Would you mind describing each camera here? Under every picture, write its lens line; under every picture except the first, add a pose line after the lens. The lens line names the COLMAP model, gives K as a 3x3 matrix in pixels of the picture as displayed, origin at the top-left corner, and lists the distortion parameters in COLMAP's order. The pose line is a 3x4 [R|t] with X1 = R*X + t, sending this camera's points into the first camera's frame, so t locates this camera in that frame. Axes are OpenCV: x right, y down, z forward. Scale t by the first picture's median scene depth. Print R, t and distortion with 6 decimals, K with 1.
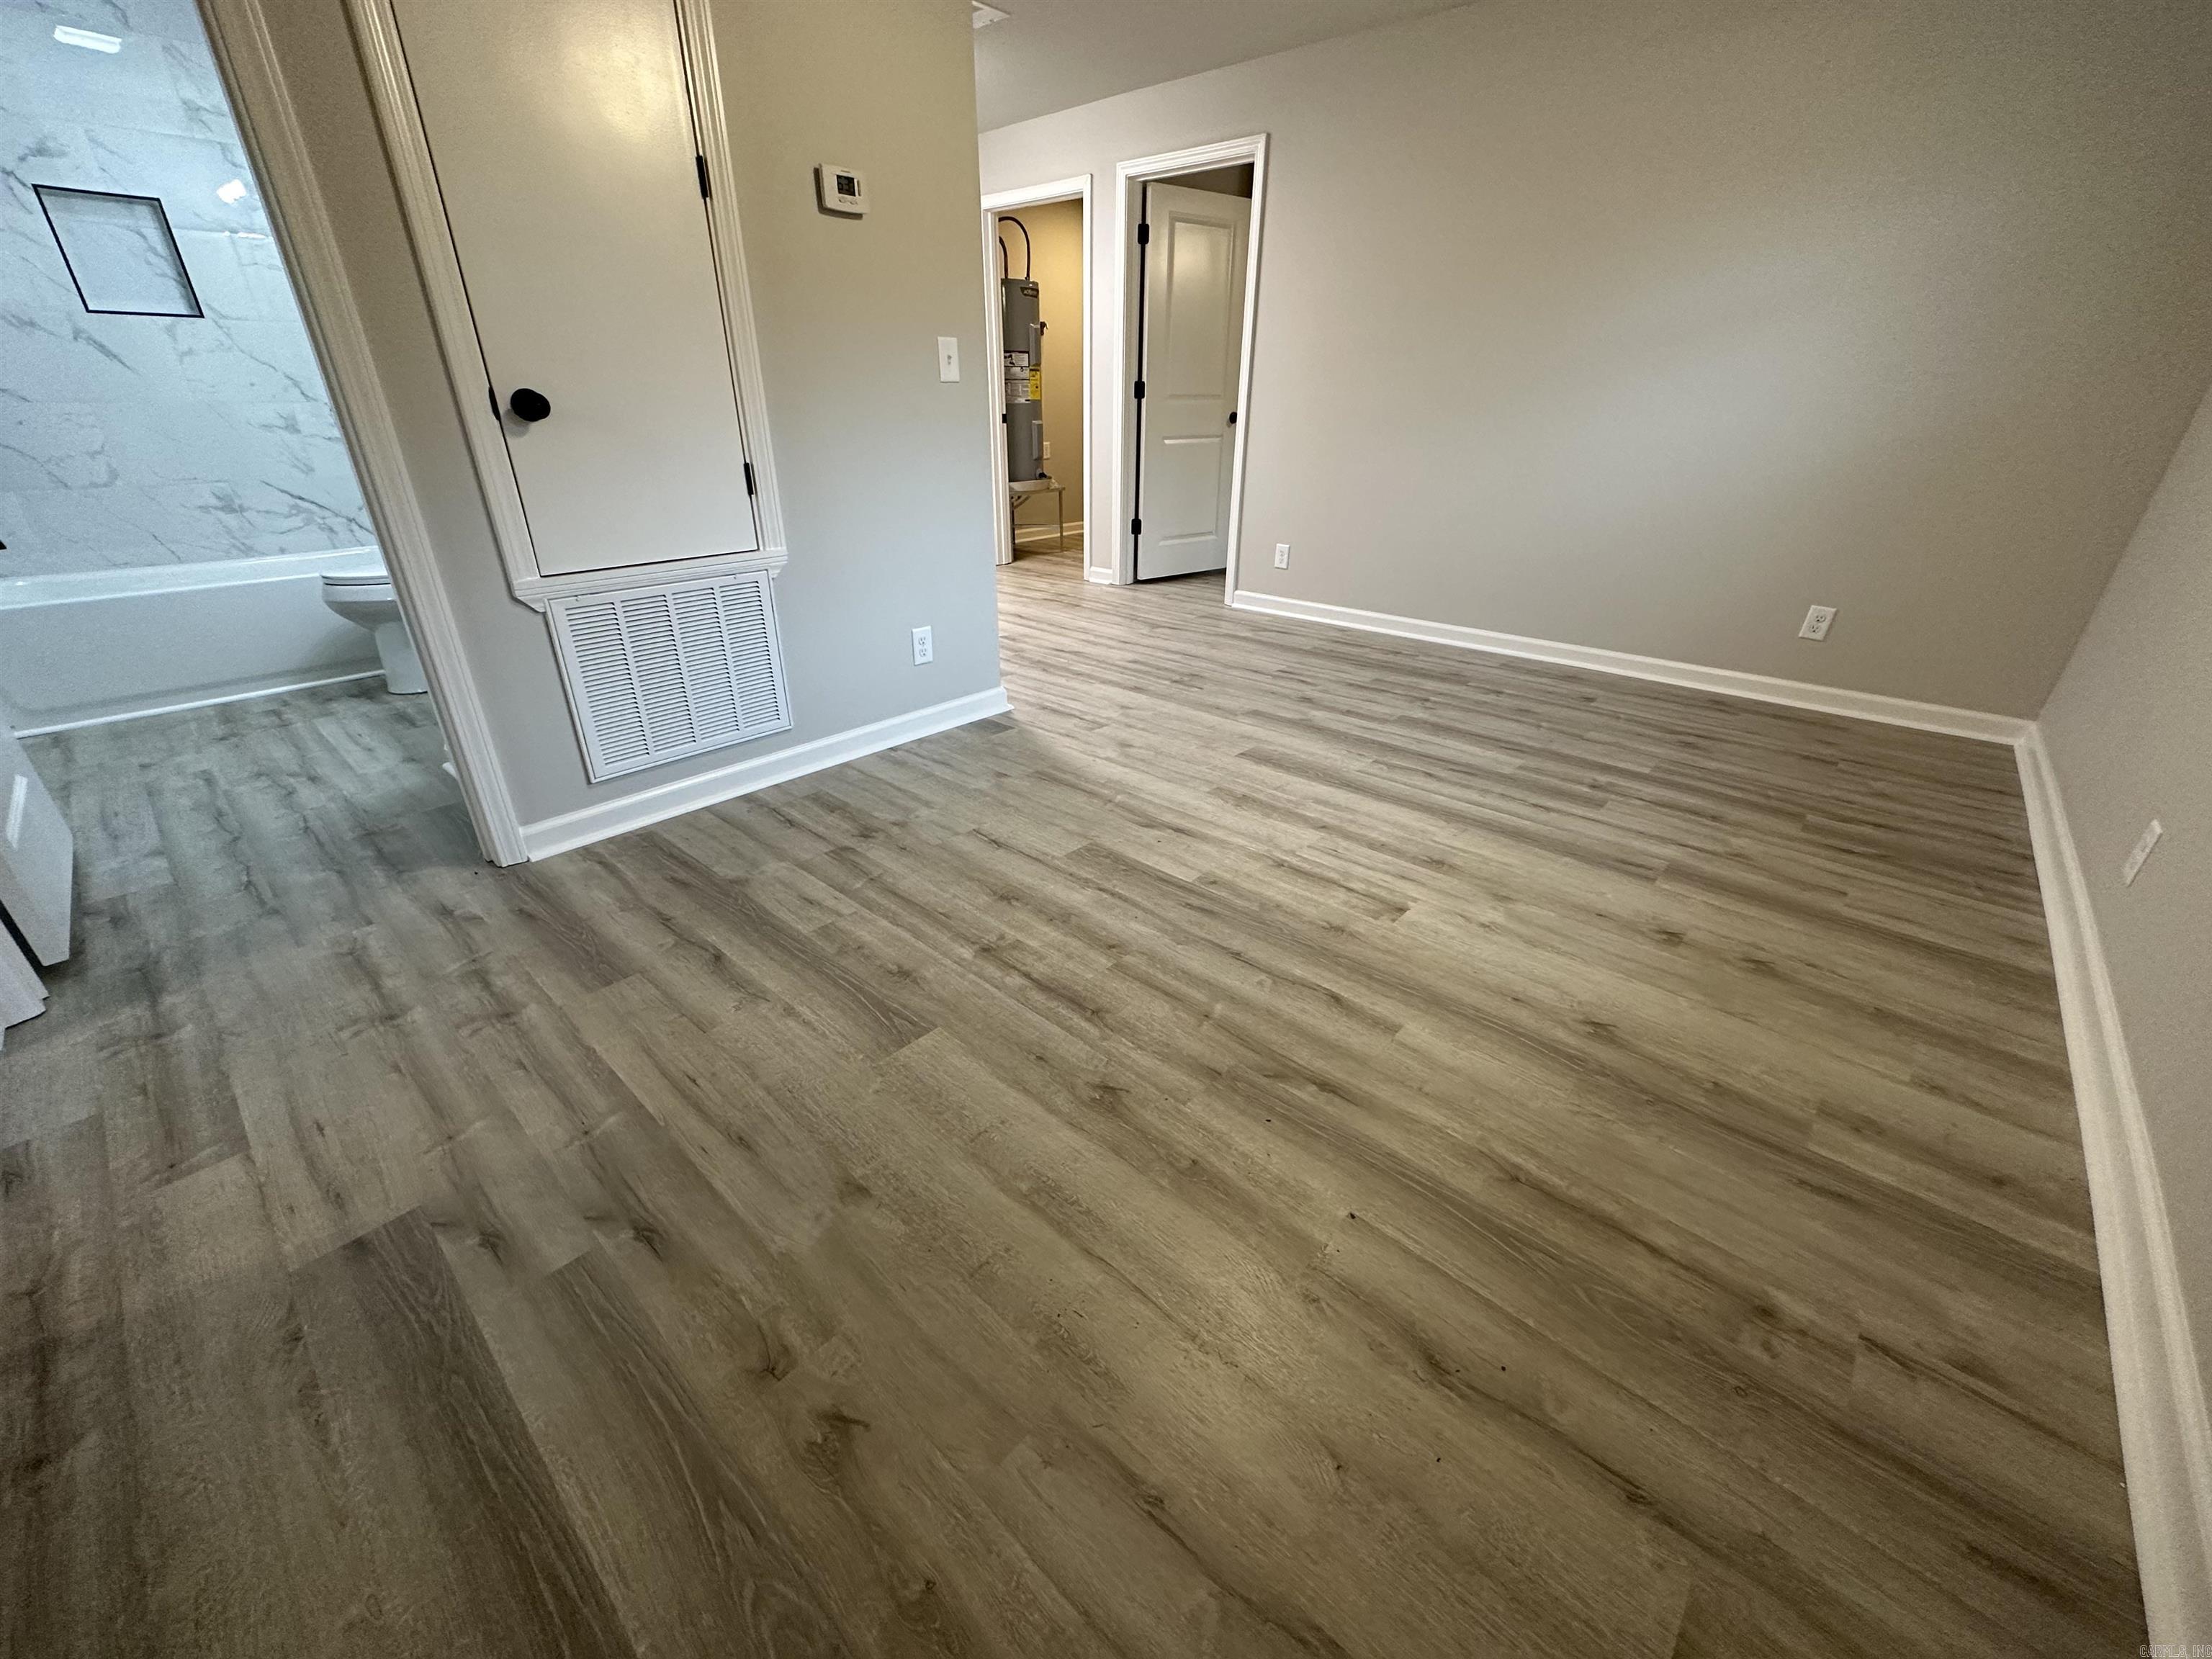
lens RADIAL K [[880.9, 0, 1104.0], [0, 880.9, 825.8], [0, 0, 1]] dist [-0.002542, 0.000163]
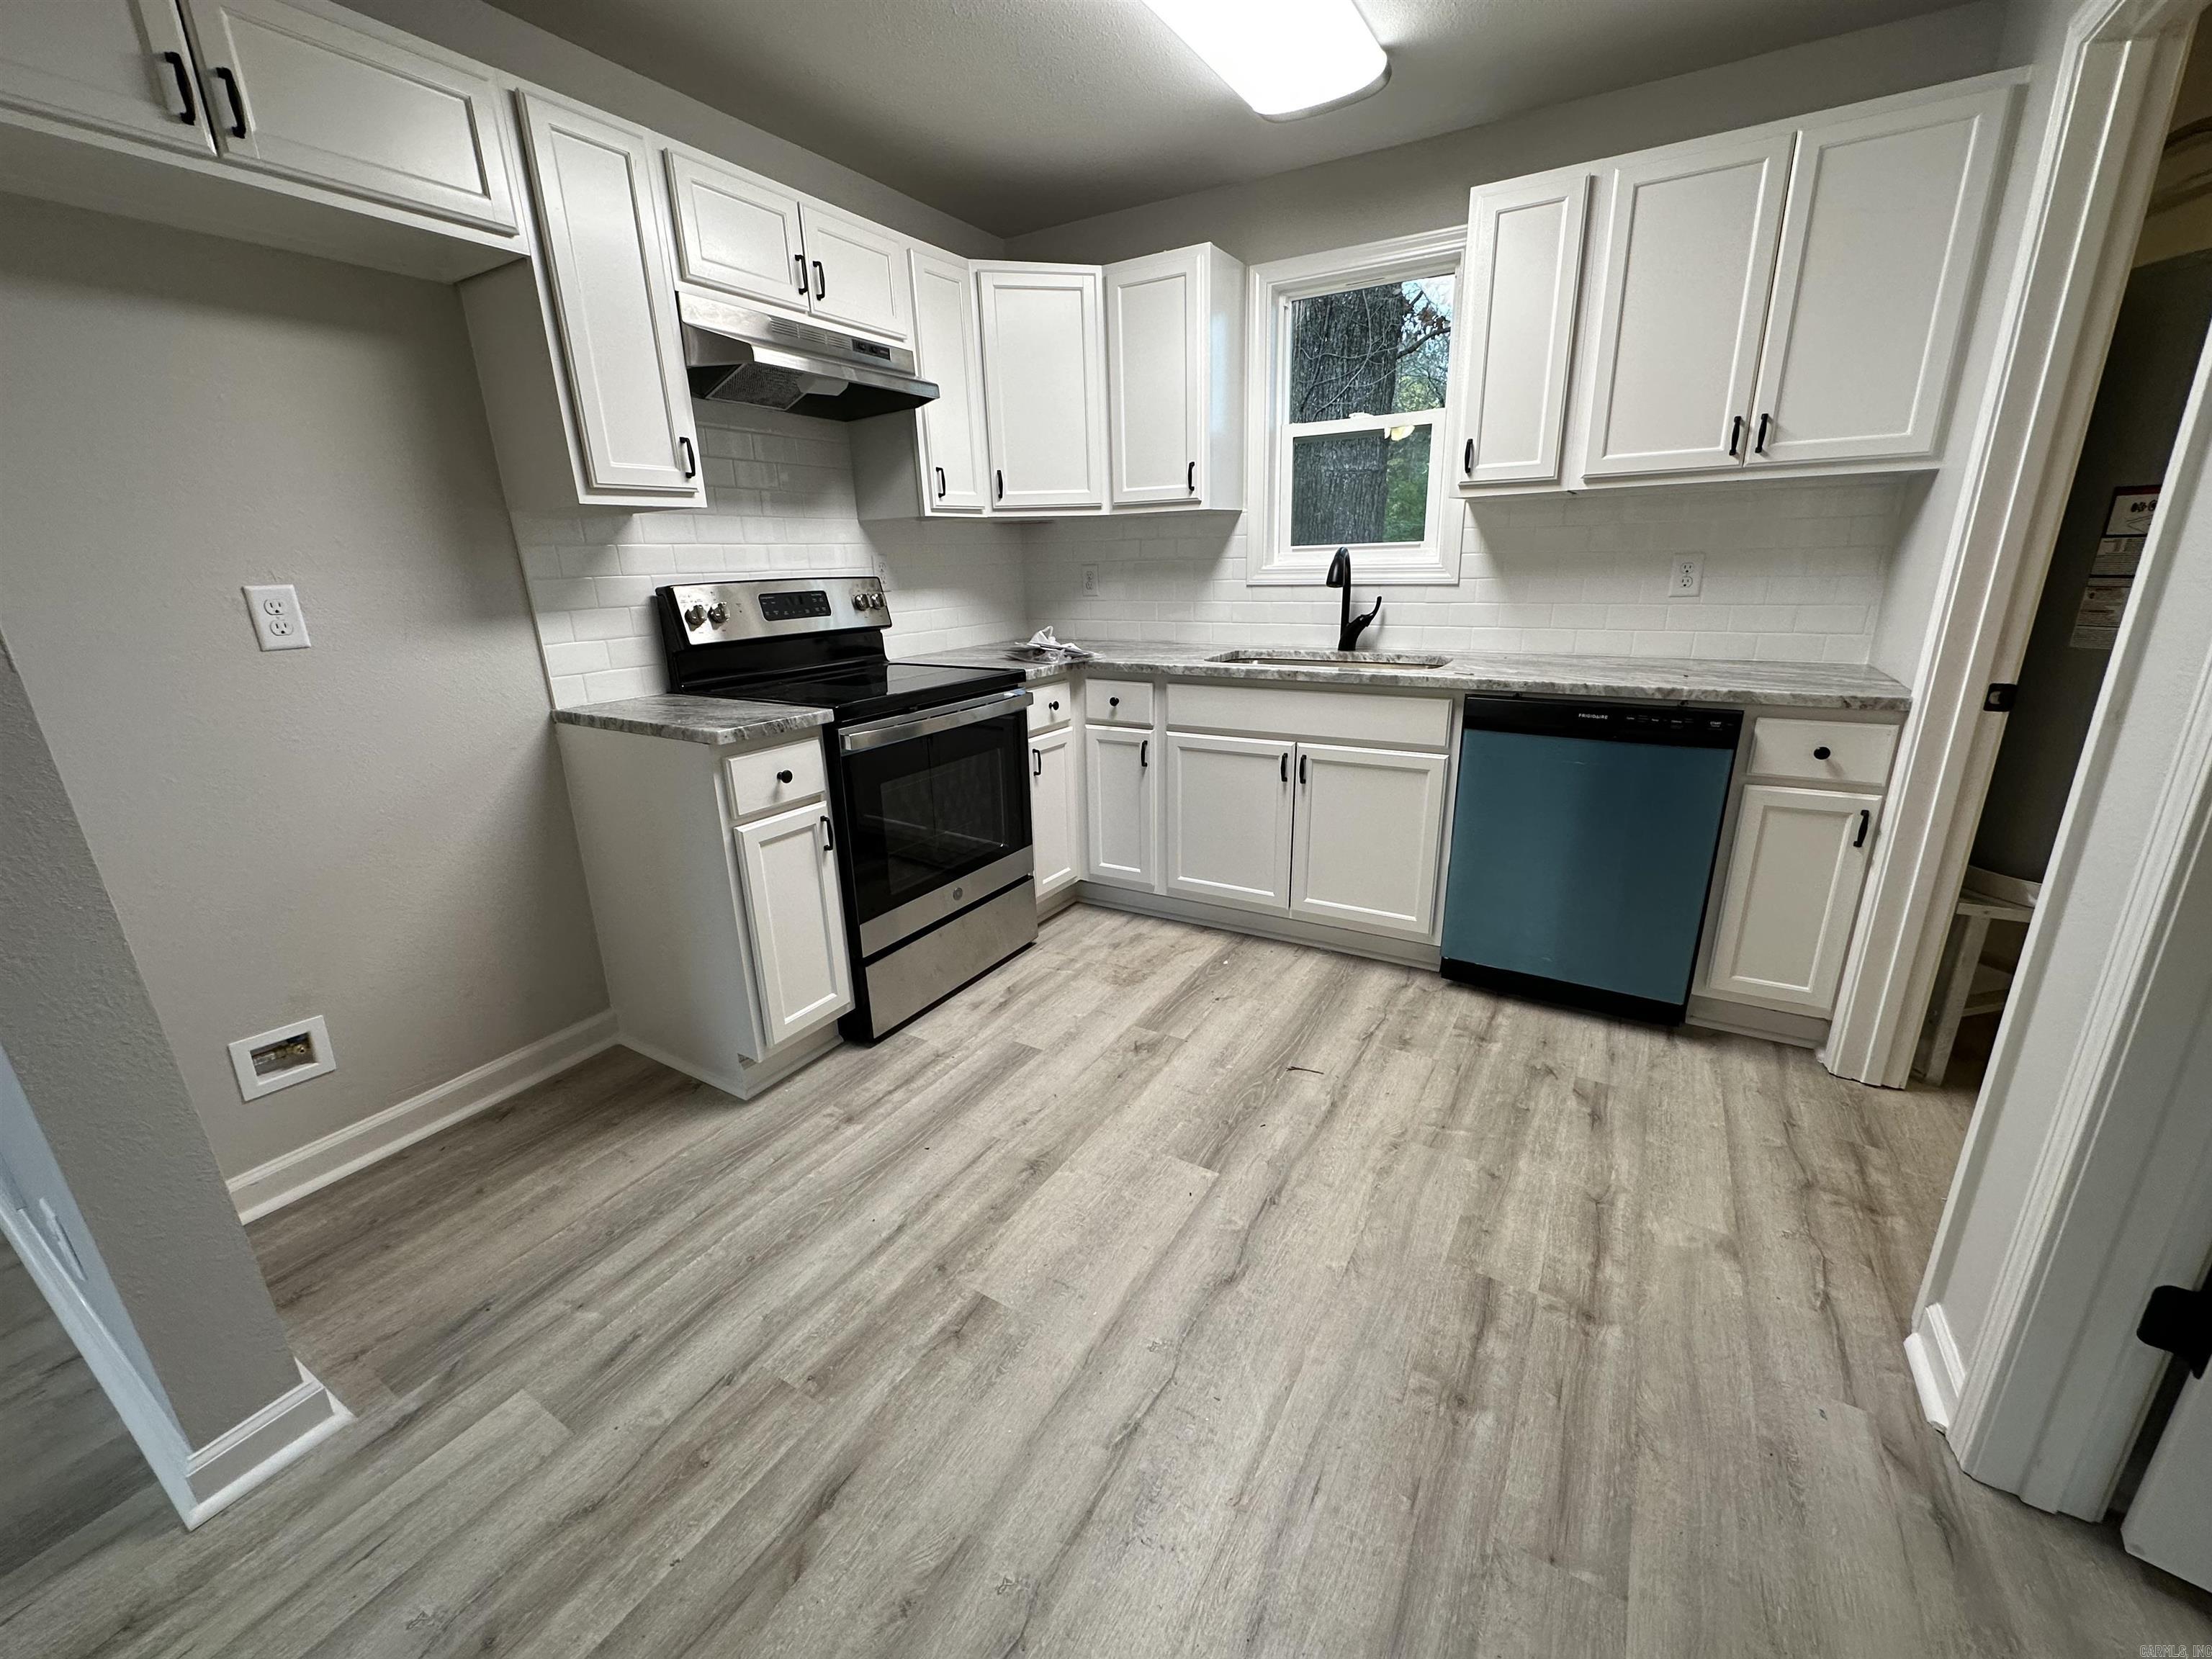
lens RADIAL K [[880.9, 0, 1104.0], [0, 880.9, 825.8], [0, 0, 1]] dist [-0.002542, 0.000163]
pose [[0.190670, 0.278572, -0.941298, 0.304687], [-0.405470, 0.895619, 0.182922, -0.810984], [0.894002, 0.346791, 0.283720, 1.492783]]
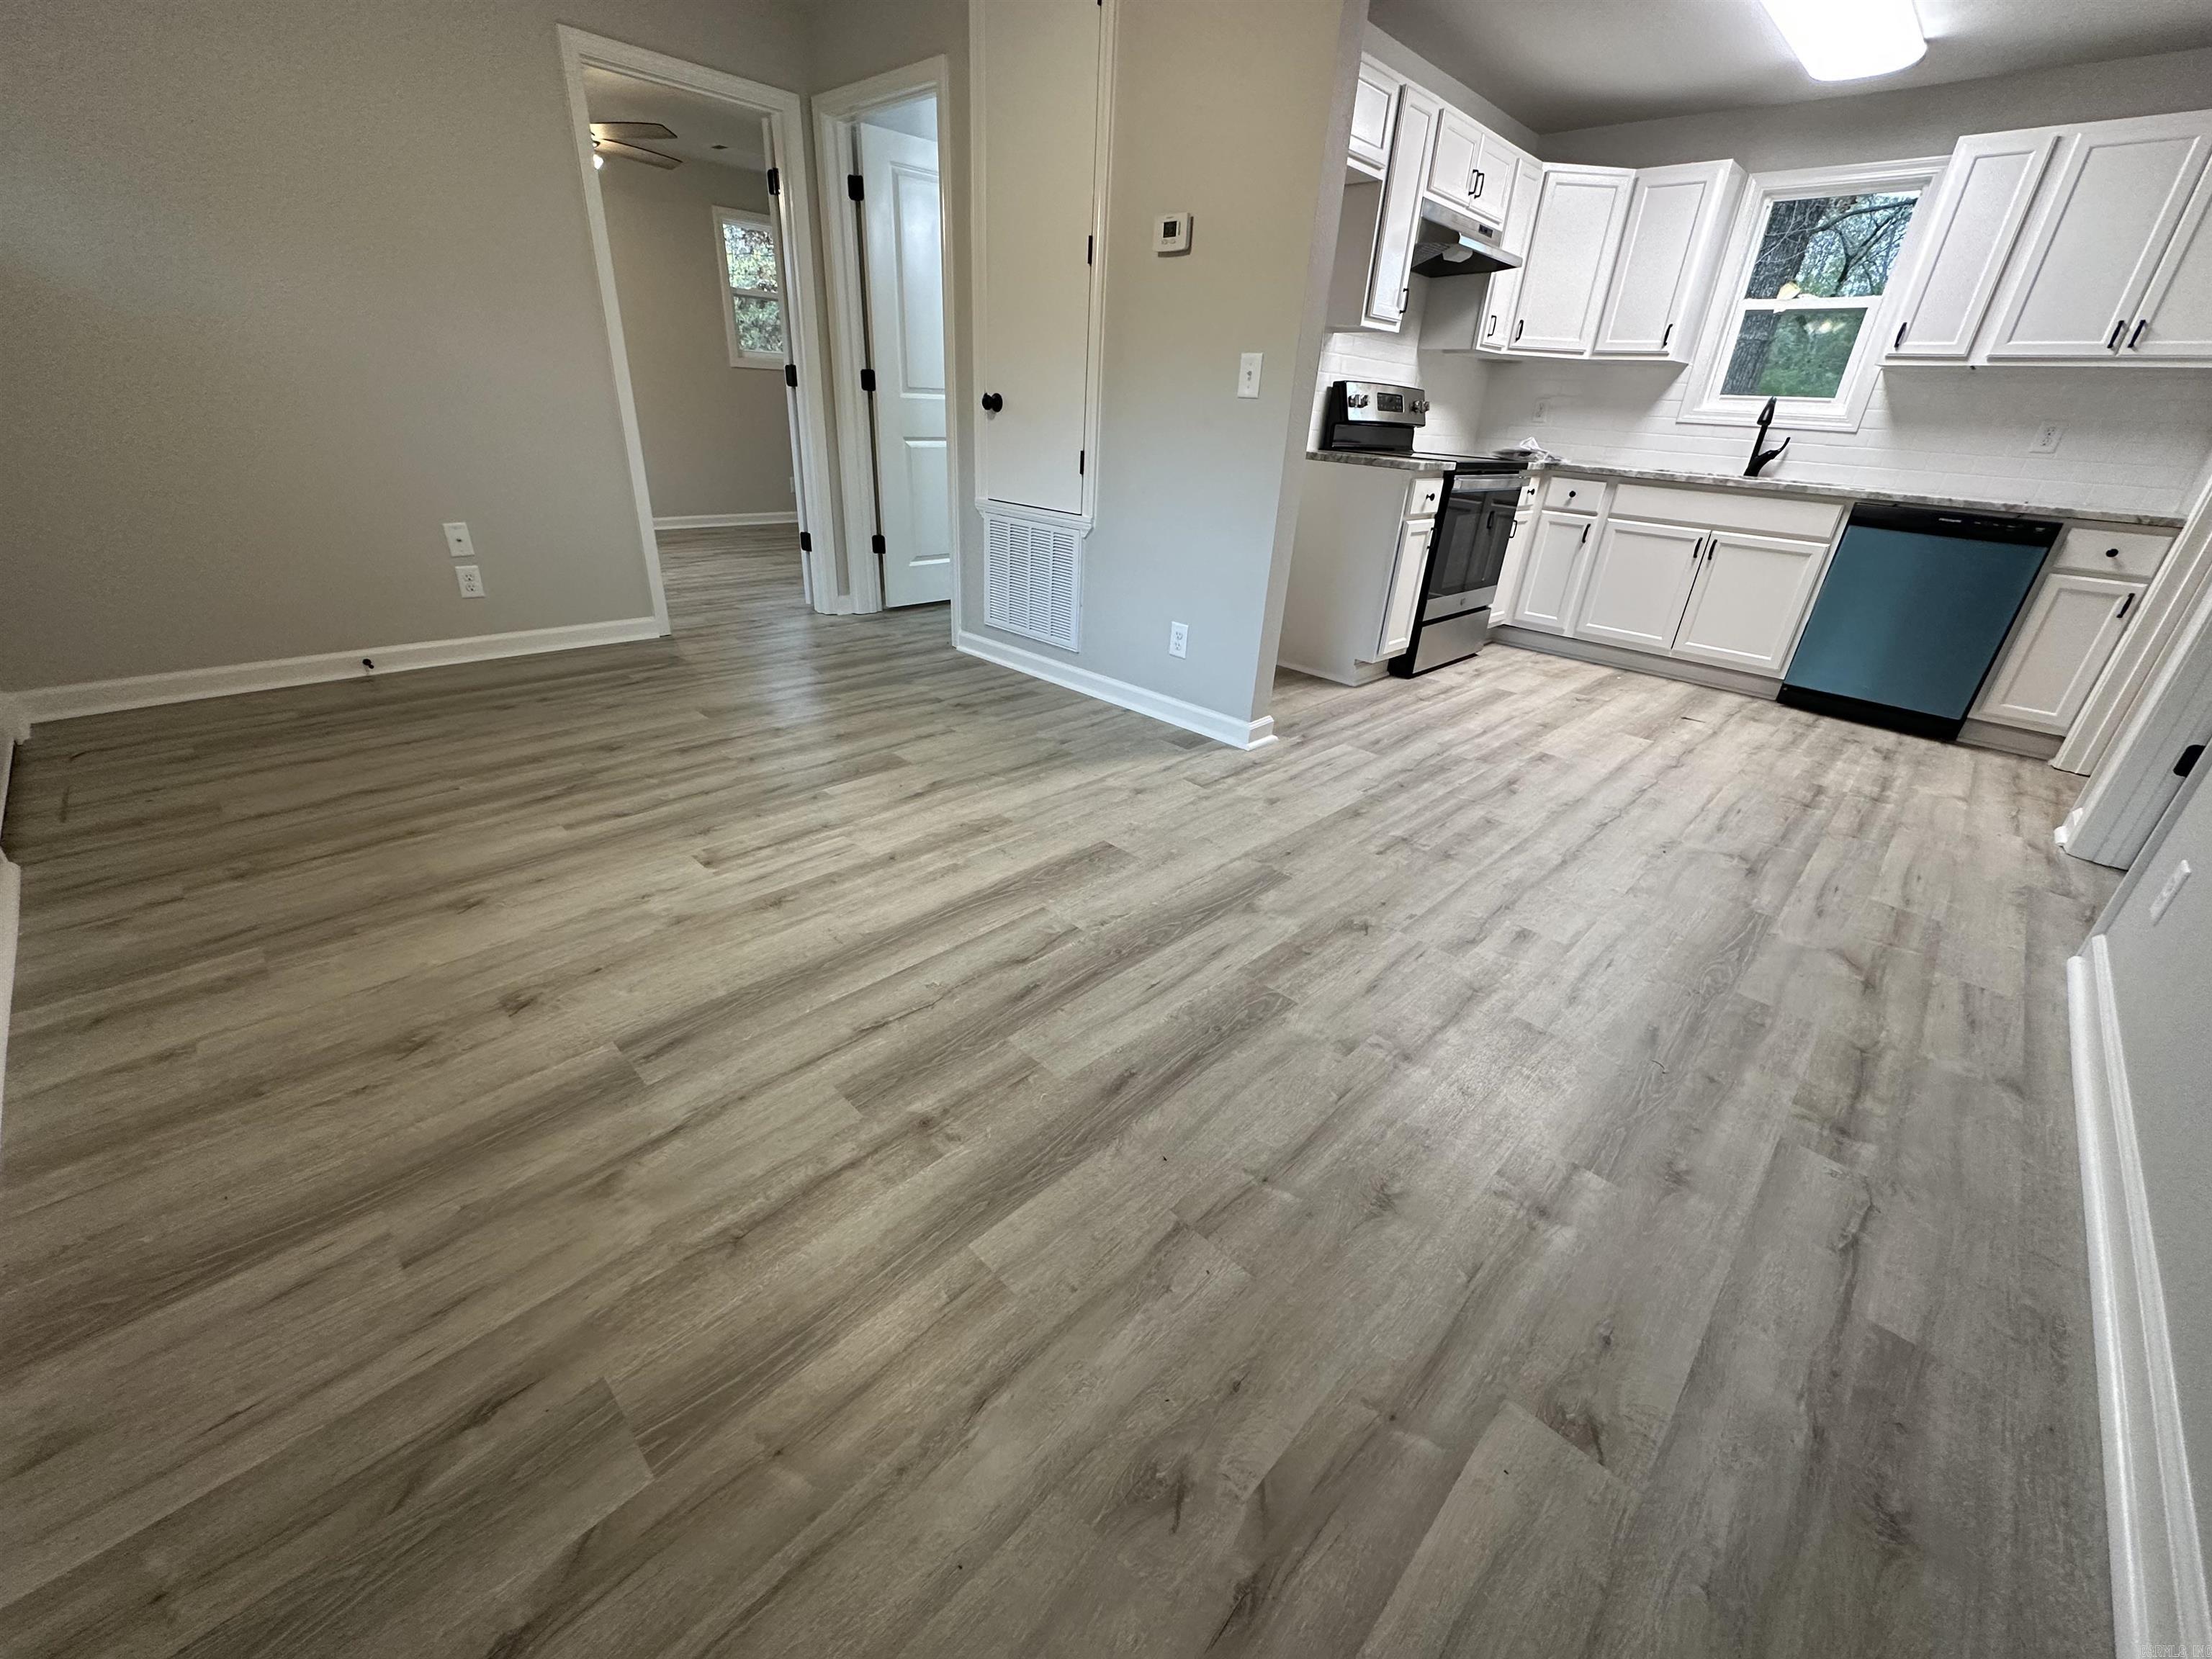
lens RADIAL K [[880.9, 0, 1104.0], [0, 880.9, 825.8], [0, 0, 1]] dist [-0.002542, 0.000163]
pose [[-0.034665, 0.426690, -0.903733, 1.011163], [-0.487163, 0.782353, 0.388068, -0.467655], [0.872623, 0.453718, 0.180747, 0.970441]]
